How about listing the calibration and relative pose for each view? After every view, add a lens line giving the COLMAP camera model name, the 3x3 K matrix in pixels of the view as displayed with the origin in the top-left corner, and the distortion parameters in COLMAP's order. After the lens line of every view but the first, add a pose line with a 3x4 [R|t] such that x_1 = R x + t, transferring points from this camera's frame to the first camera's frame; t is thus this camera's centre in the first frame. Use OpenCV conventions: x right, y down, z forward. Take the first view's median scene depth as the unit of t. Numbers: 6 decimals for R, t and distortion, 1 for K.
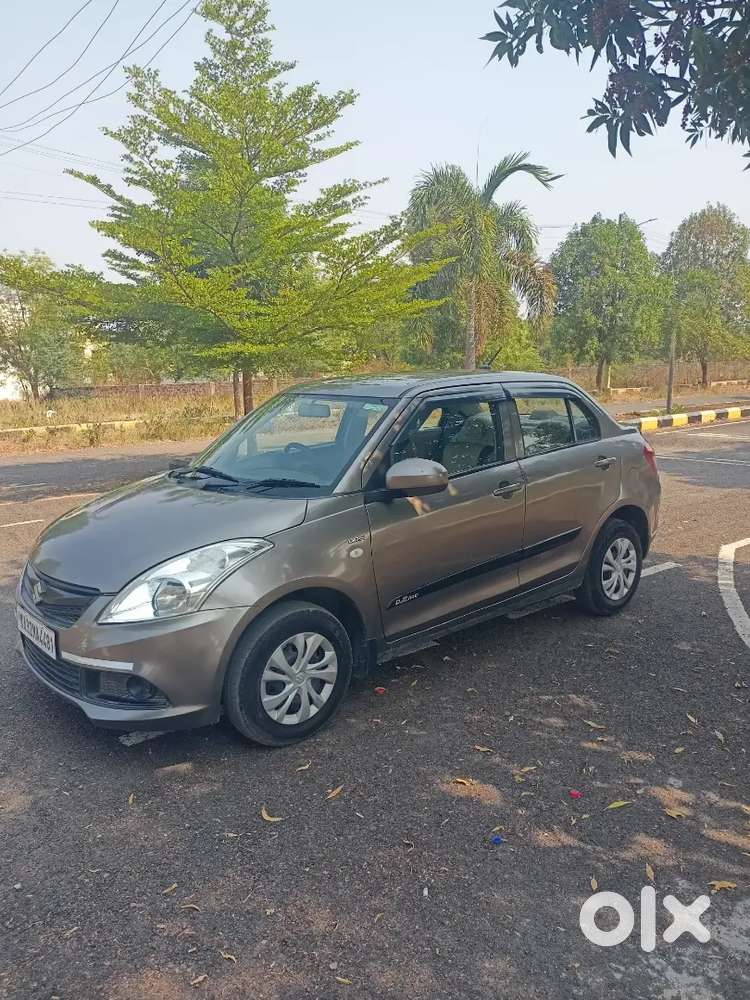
lens RADIAL K [[758.6, 0, 375.0], [0, 758.6, 500.0], [0, 0, 1]] dist [0.004820, -0.004366]
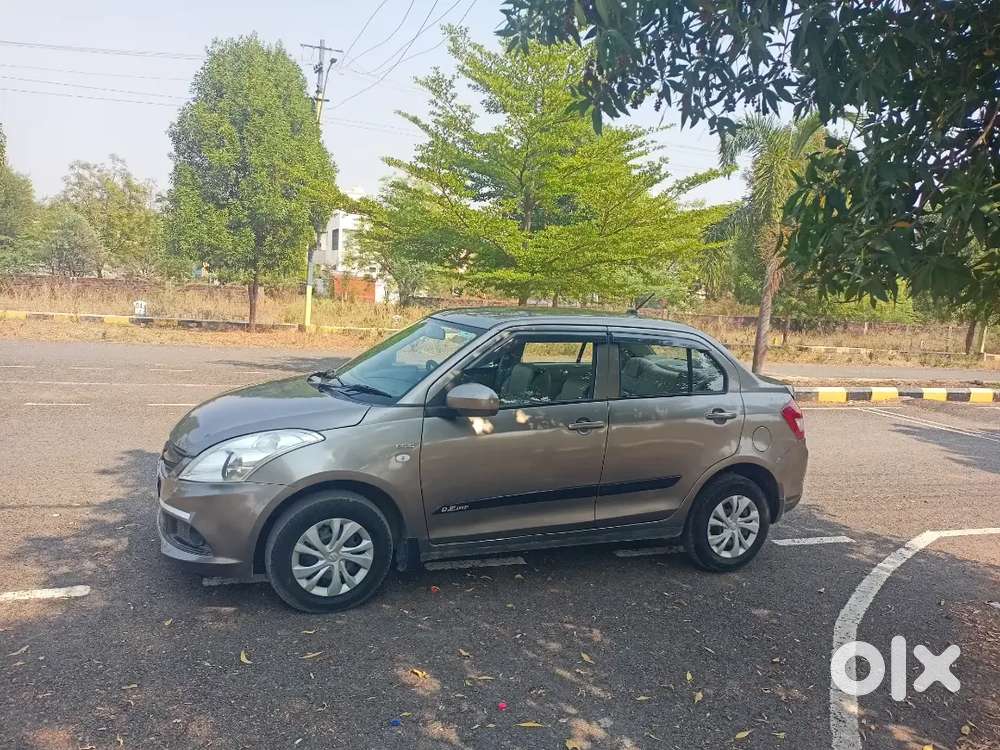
lens RADIAL K [[749.0, 0, 500.0], [0, 749.0, 375.0], [0, 0, 1]] dist [0.011050, -0.013145]
pose [[0.948832, 0.125589, -0.289731, 0.297248], [-0.144116, 0.988607, -0.043432, -0.017850], [0.280976, 0.082964, 0.956122, -0.028687]]
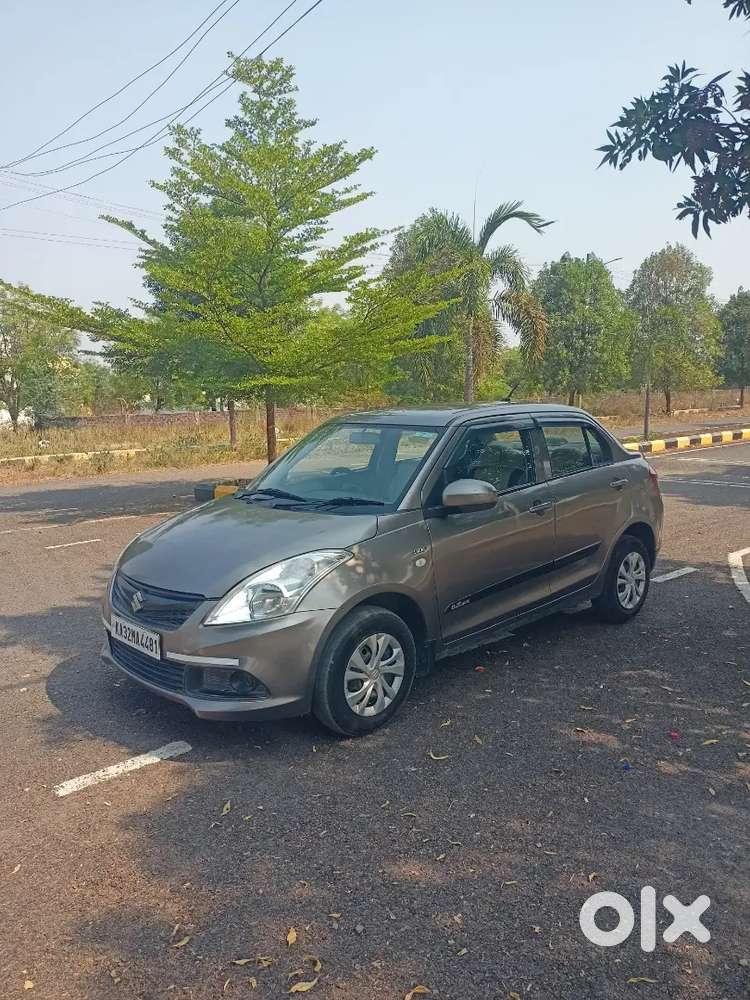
lens RADIAL K [[750.3, 0, 375.0], [0, 750.3, 500.0], [0, 0, 1]] dist [0.005716, 0.002285]
pose [[0.999061, -0.006453, 0.042854, -0.099218], [0.008045, 0.999280, -0.037084, 0.012245], [-0.042583, 0.037394, 0.998393, -0.084127]]
